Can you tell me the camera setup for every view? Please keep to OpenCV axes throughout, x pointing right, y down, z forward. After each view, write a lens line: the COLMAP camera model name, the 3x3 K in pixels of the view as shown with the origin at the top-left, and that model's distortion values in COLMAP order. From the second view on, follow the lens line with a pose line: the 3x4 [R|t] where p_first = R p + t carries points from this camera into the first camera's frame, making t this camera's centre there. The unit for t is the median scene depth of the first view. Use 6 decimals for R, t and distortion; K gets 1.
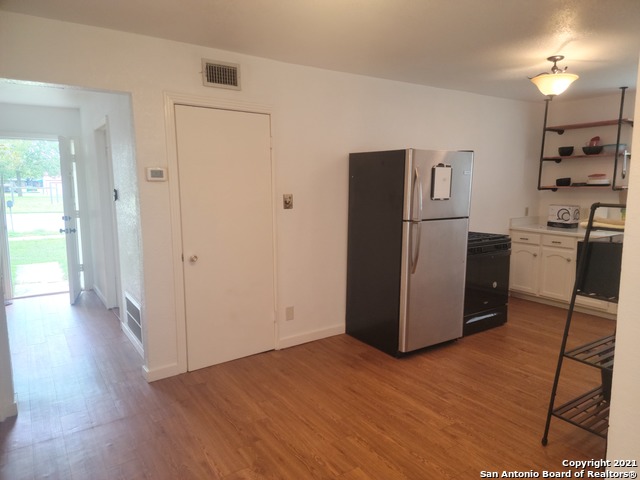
lens RADIAL K [[443.0, 0, 320.0], [0, 443.0, 240.0], [0, 0, 1]] dist [0.023759, -0.000543]
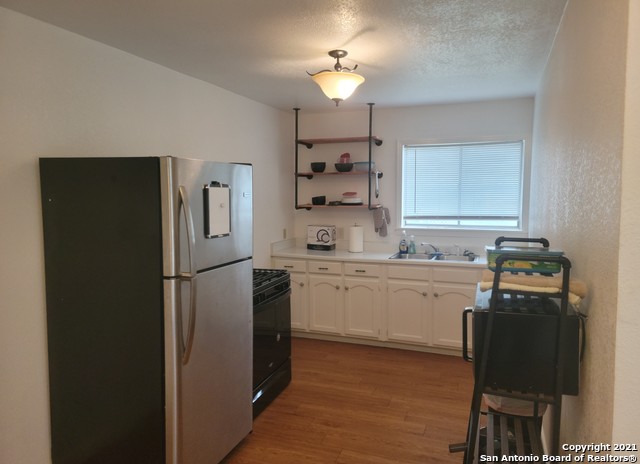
lens RADIAL K [[444.0, 0, 320.0], [0, 444.0, 232.0], [0, 0, 1]] dist [0.063507, -0.000182]
pose [[0.807917, -0.052820, 0.586924, 0.007606], [0.074095, 0.997176, -0.012254, -0.060446], [-0.584619, 0.053388, 0.809549, 0.294861]]
